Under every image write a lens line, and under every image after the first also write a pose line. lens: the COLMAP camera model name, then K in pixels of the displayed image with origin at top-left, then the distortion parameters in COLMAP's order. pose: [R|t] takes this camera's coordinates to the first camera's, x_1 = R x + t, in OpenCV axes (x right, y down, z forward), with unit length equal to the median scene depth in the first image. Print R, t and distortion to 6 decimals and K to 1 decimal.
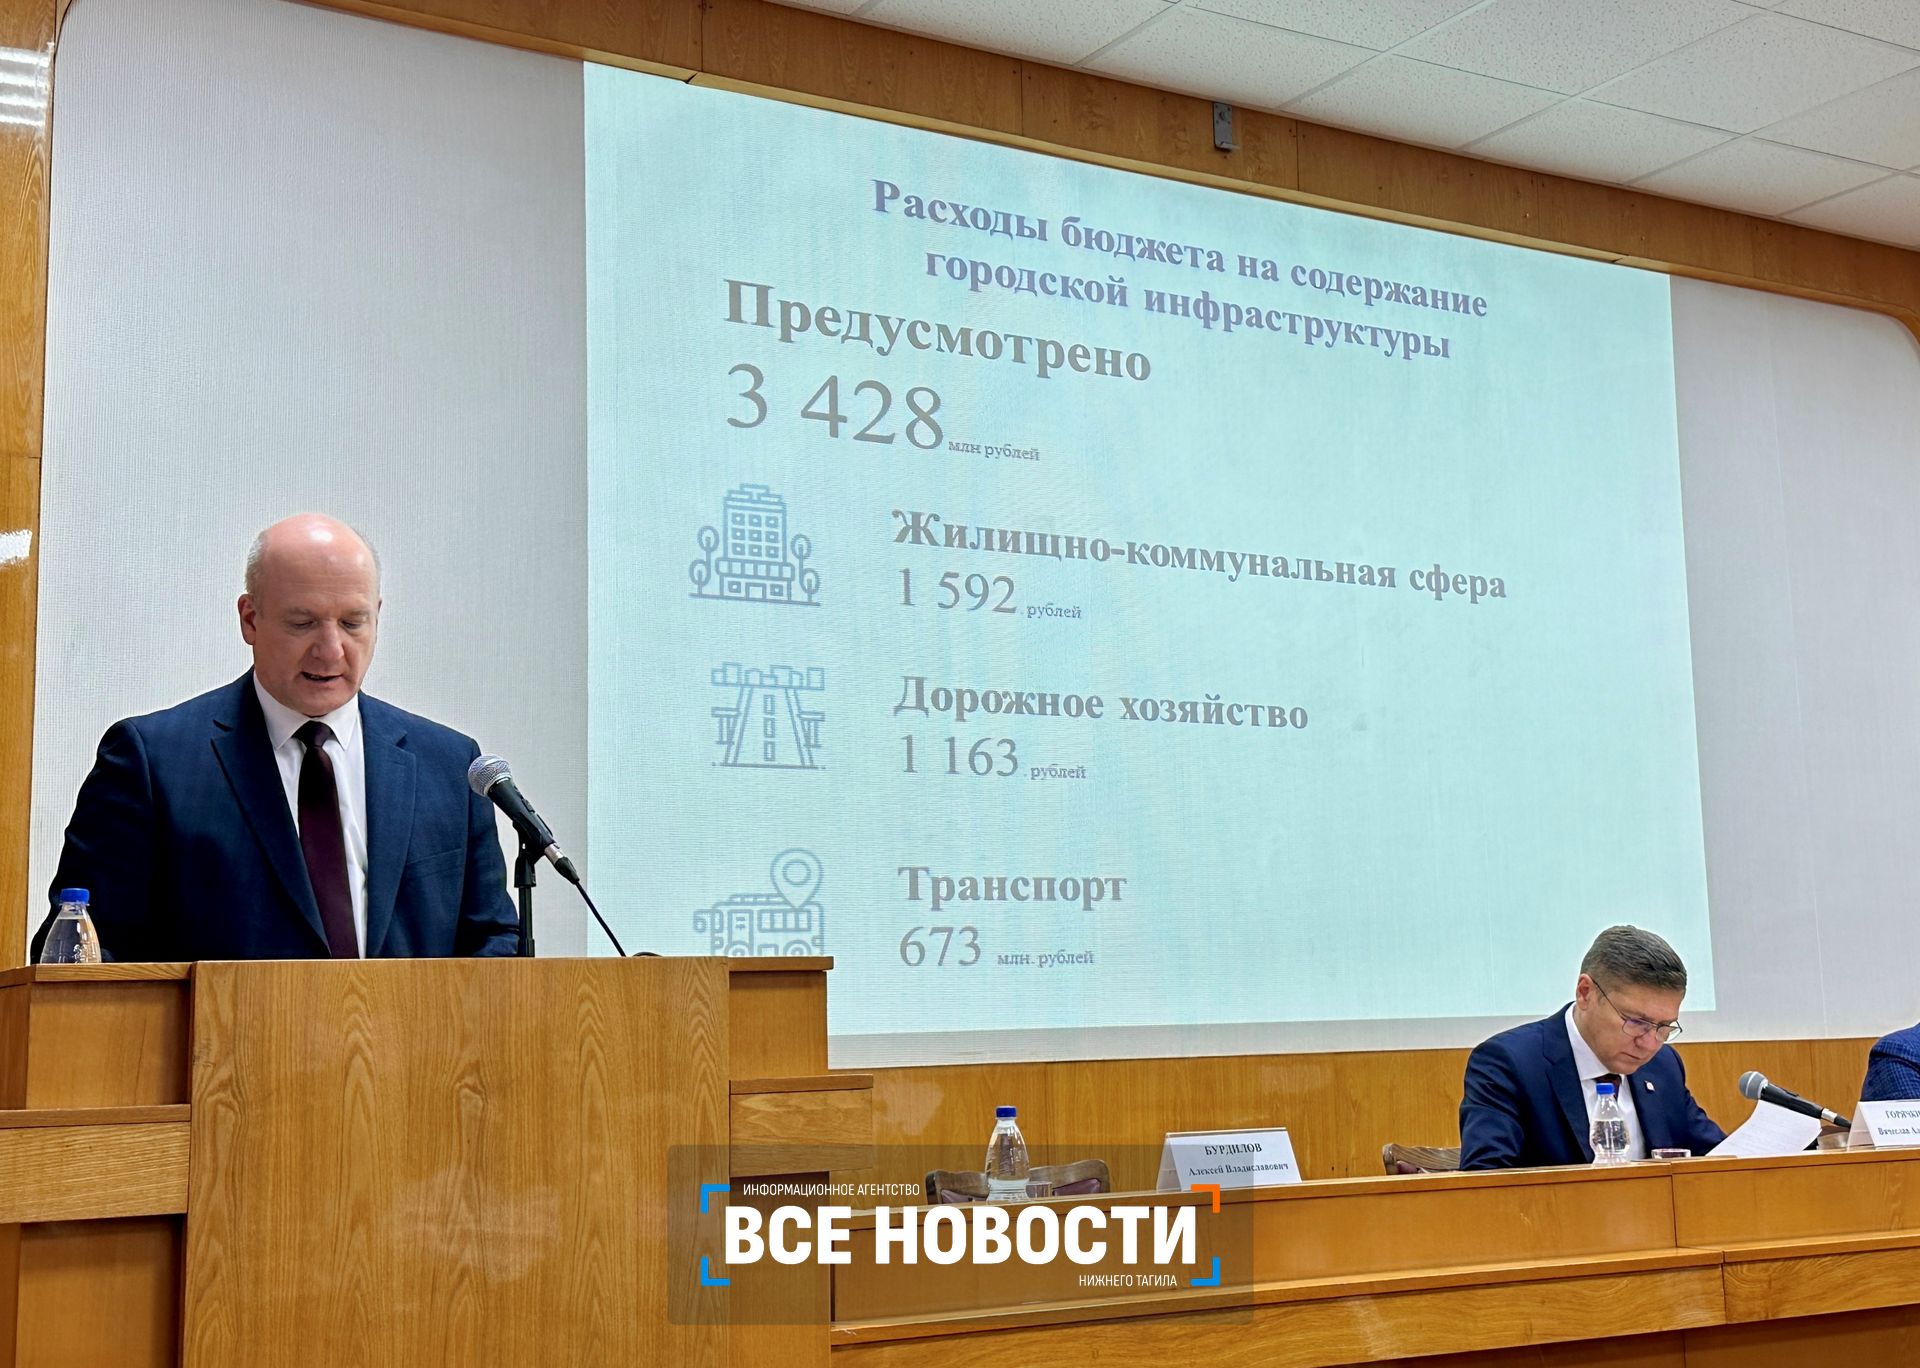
lens RADIAL K [[2524.8, 0, 1000.0], [0, 2524.8, 621.1], [0, 0, 1]] dist [0.225730, -0.554570]
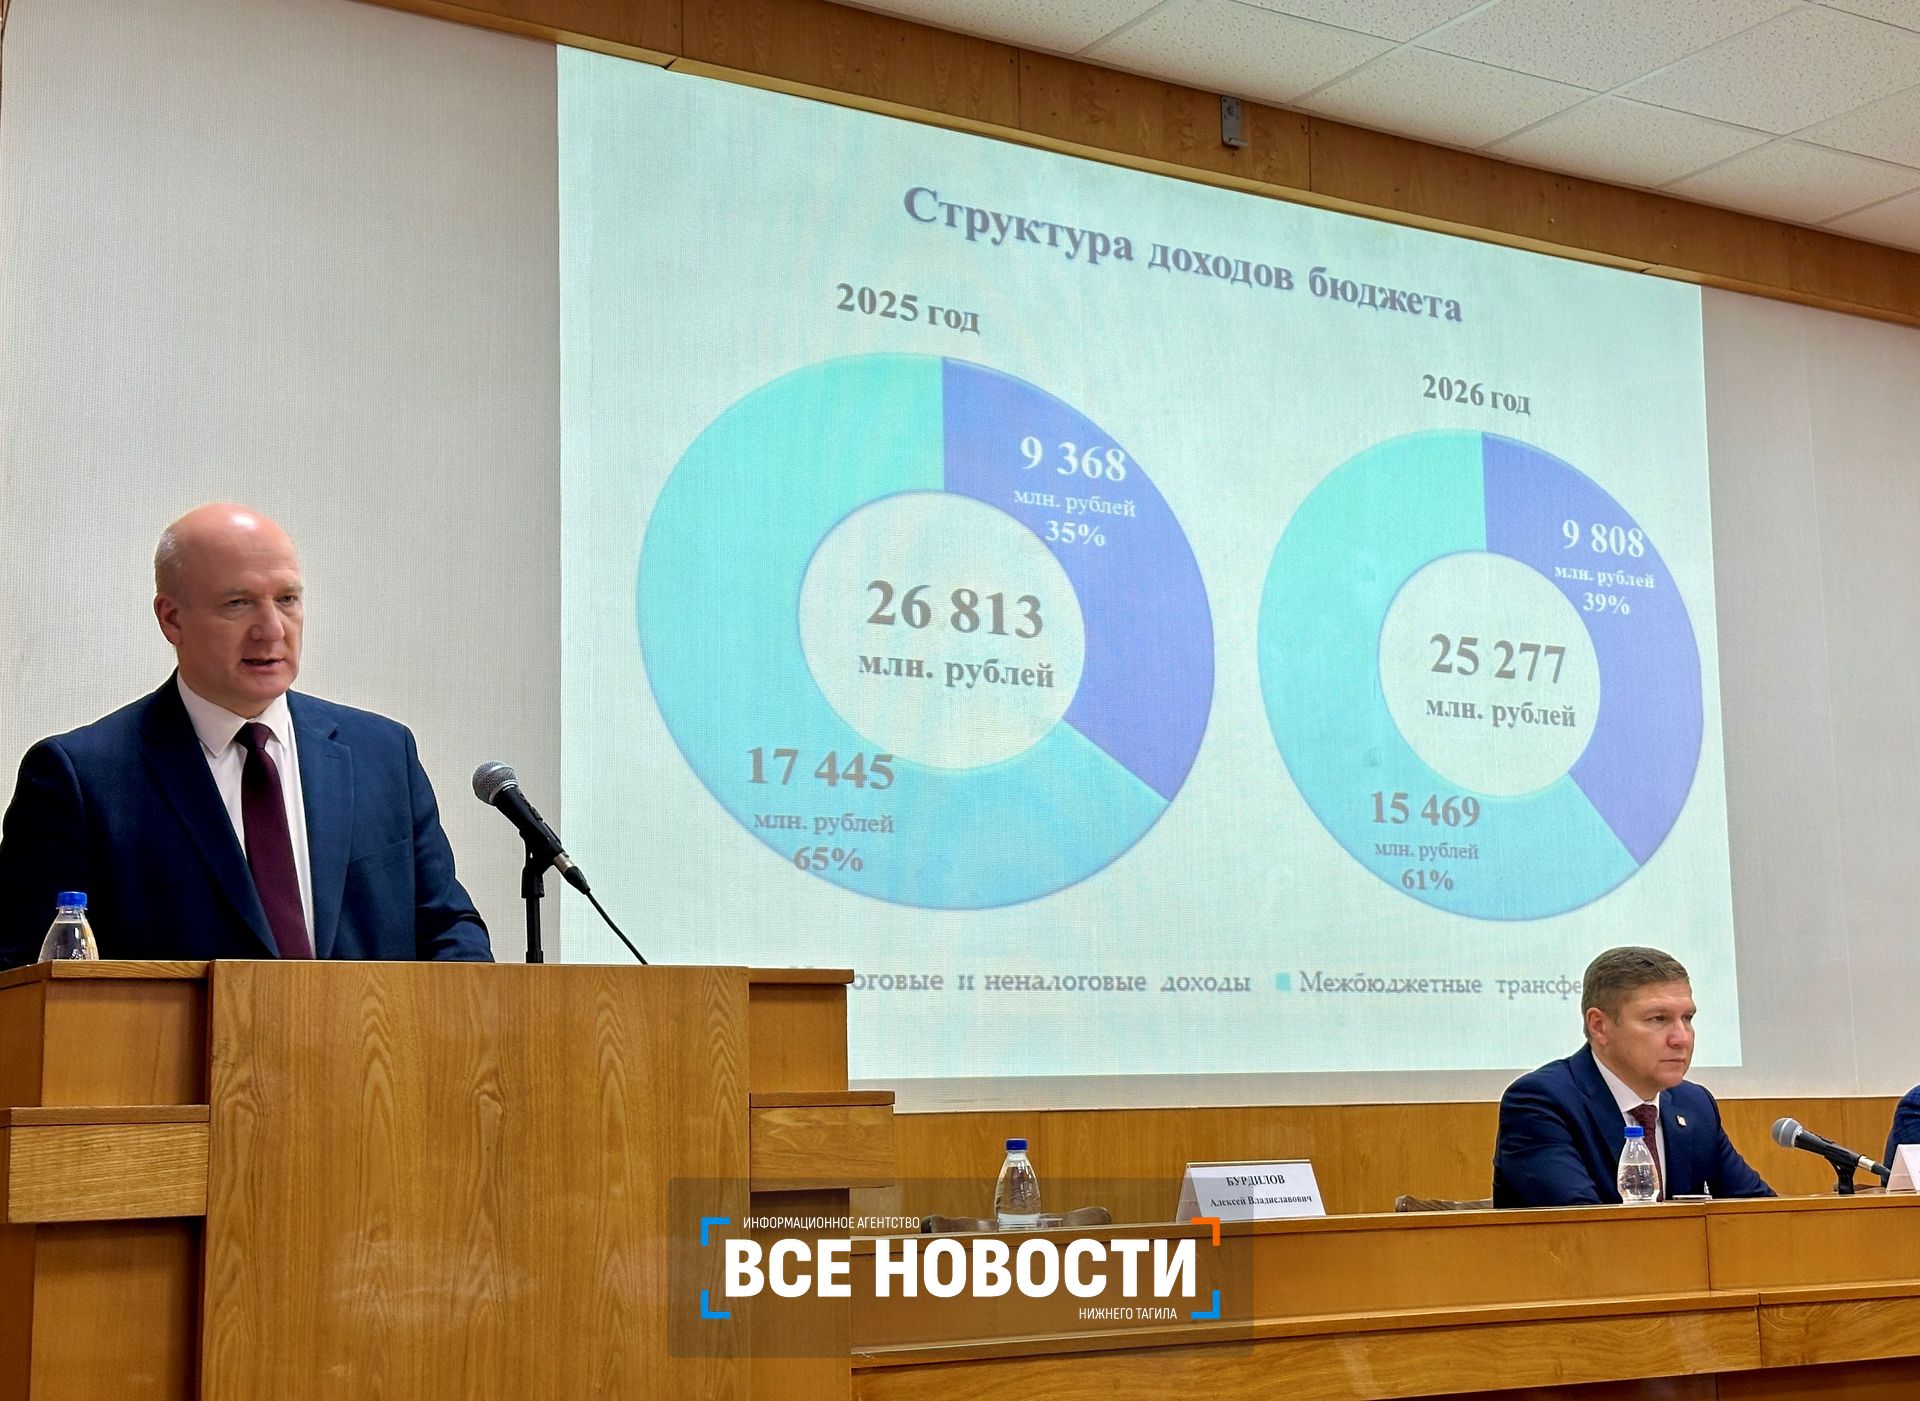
lens RADIAL K [[2757.4, 0, 990.5], [0, 2757.4, 702.9], [0, 0, 1]] dist [0.224090, -0.540254]
pose [[0.999887, 0.006540, 0.013564, -0.027081], [-0.006698, 0.999910, 0.011590, 0.016837], [-0.013487, -0.011679, 0.999841, -0.052824]]
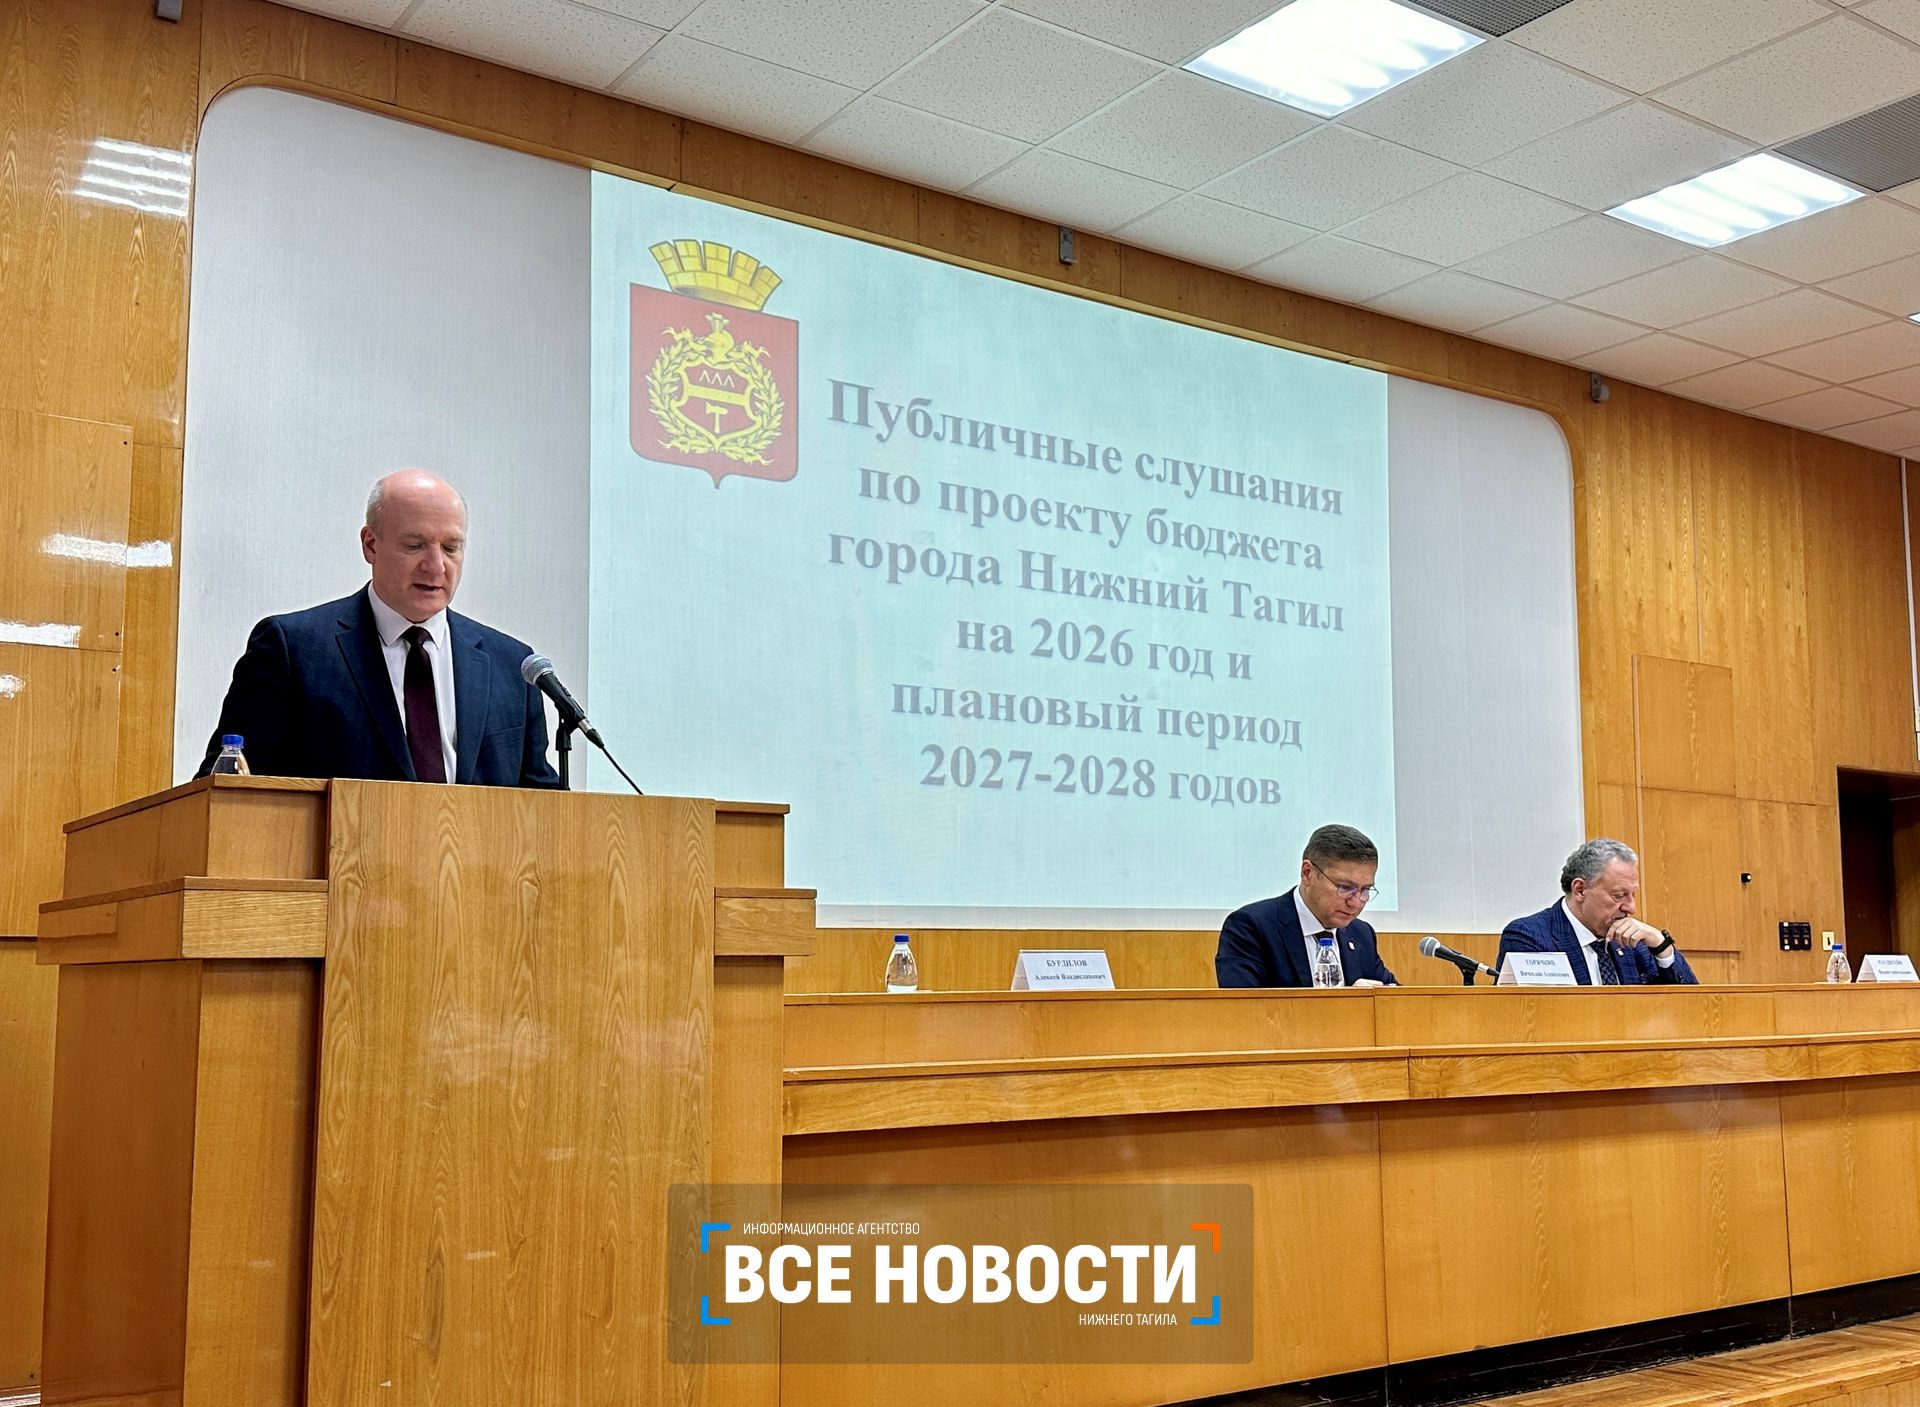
lens RADIAL K [[1882.2, 0, 935.6], [0, 1882.2, 748.7], [0, 0, 1]] dist [0.208129, -0.476324]
pose [[0.998925, 0.026078, 0.038330, -0.025255], [-0.027900, 0.998468, 0.047790, 0.048270], [-0.037025, -0.048808, 0.998122, -0.022849]]
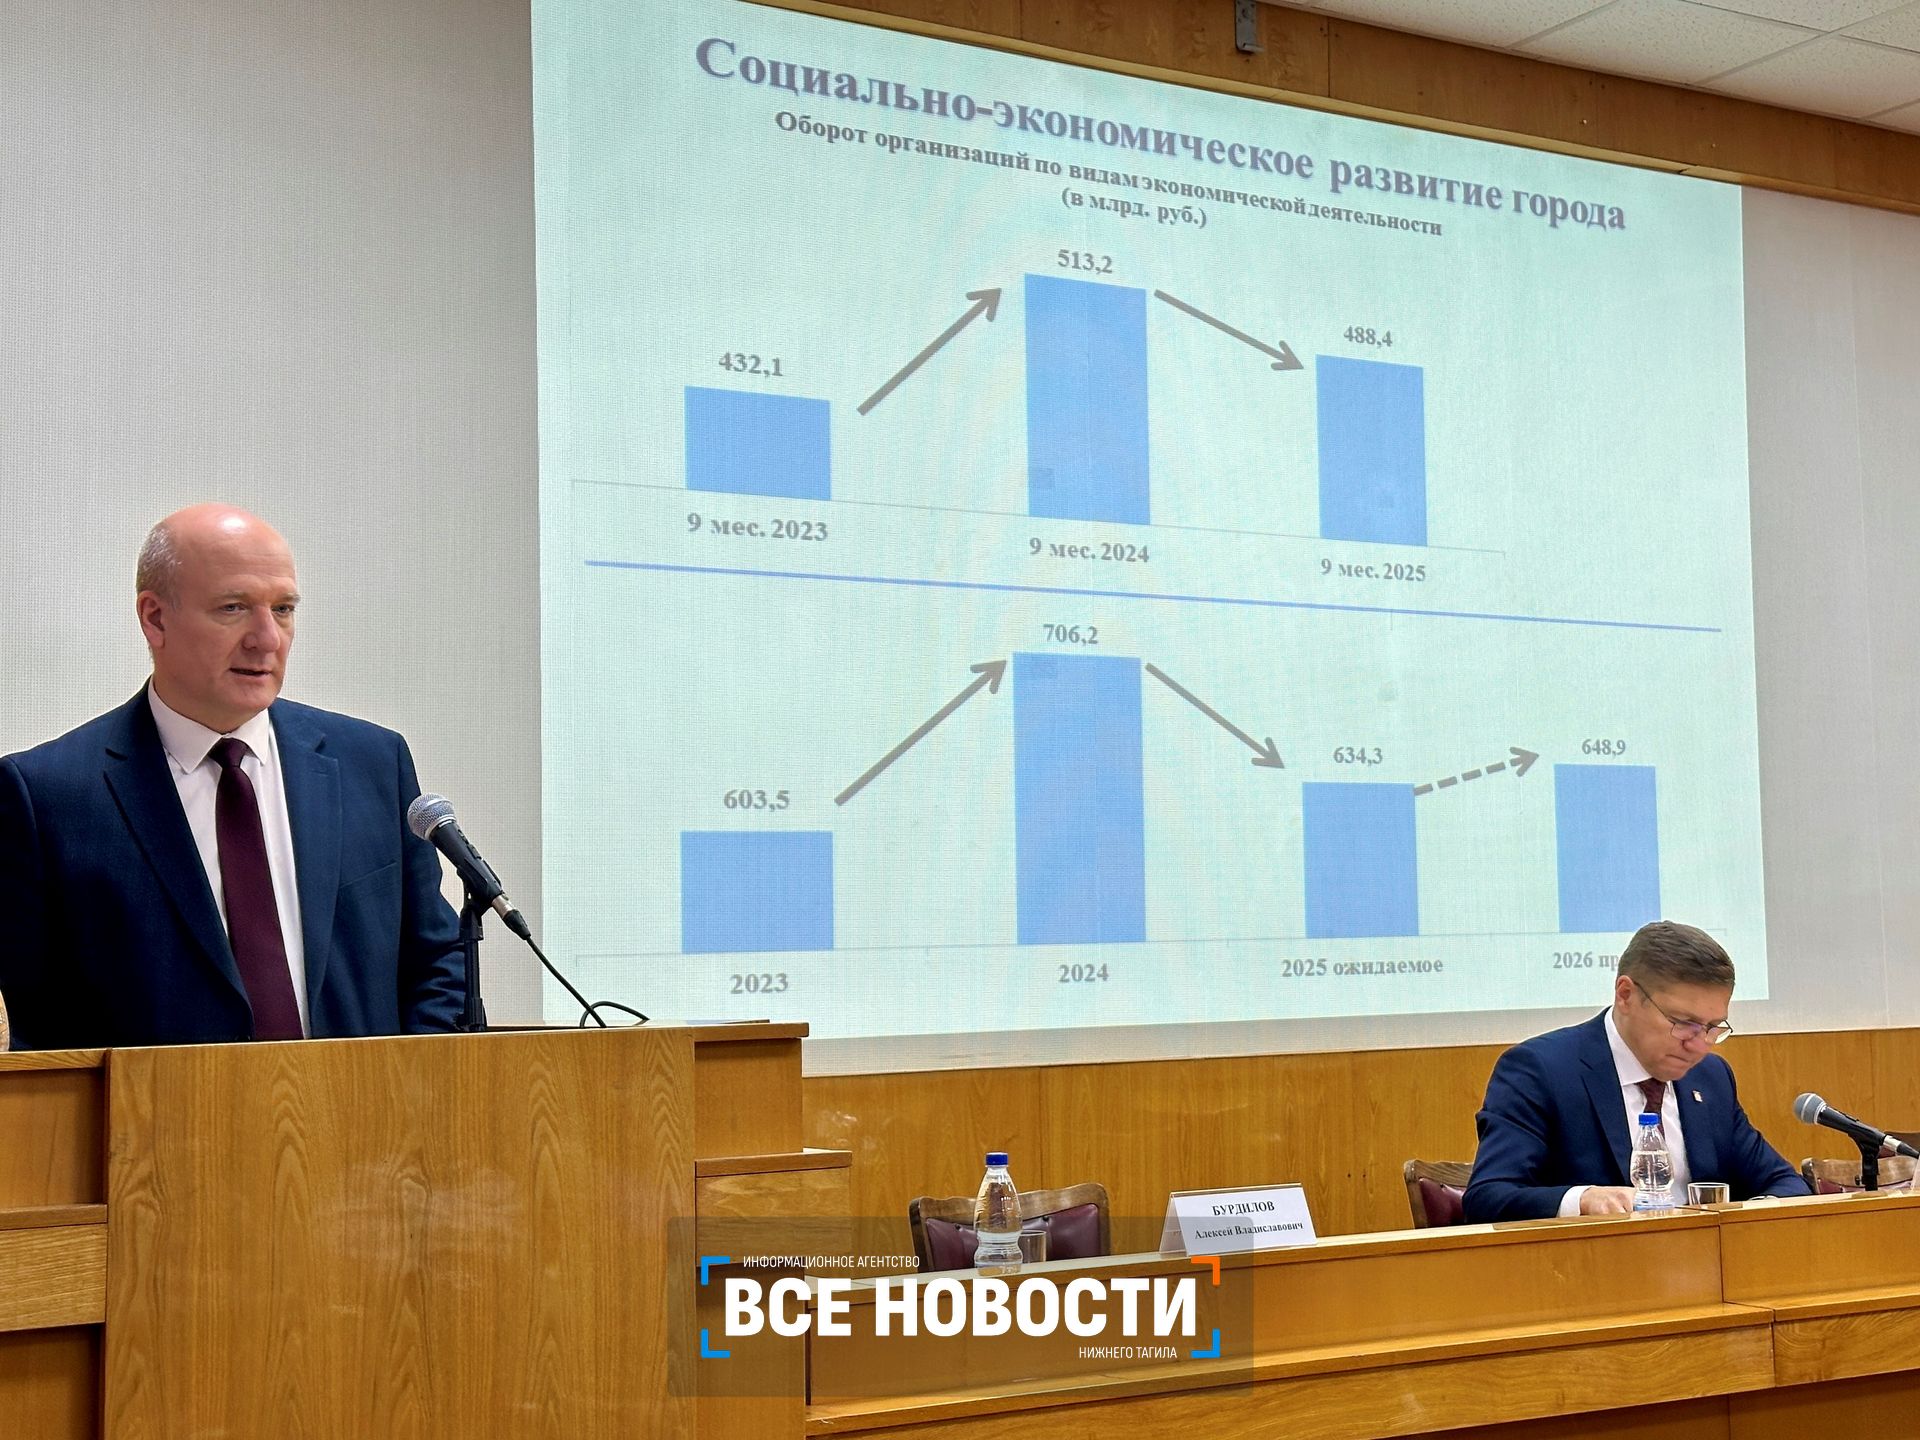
lens RADIAL K [[2743.3, 0, 971.6], [0, 2743.3, 717.9], [0, 0, 1]] dist [0.231855, -0.564324]
pose [[0.999958, 0.005346, -0.007465, -0.000116], [-0.004768, 0.997145, 0.075363, -0.049982], [0.007846, -0.075325, 0.997128, 0.018253]]
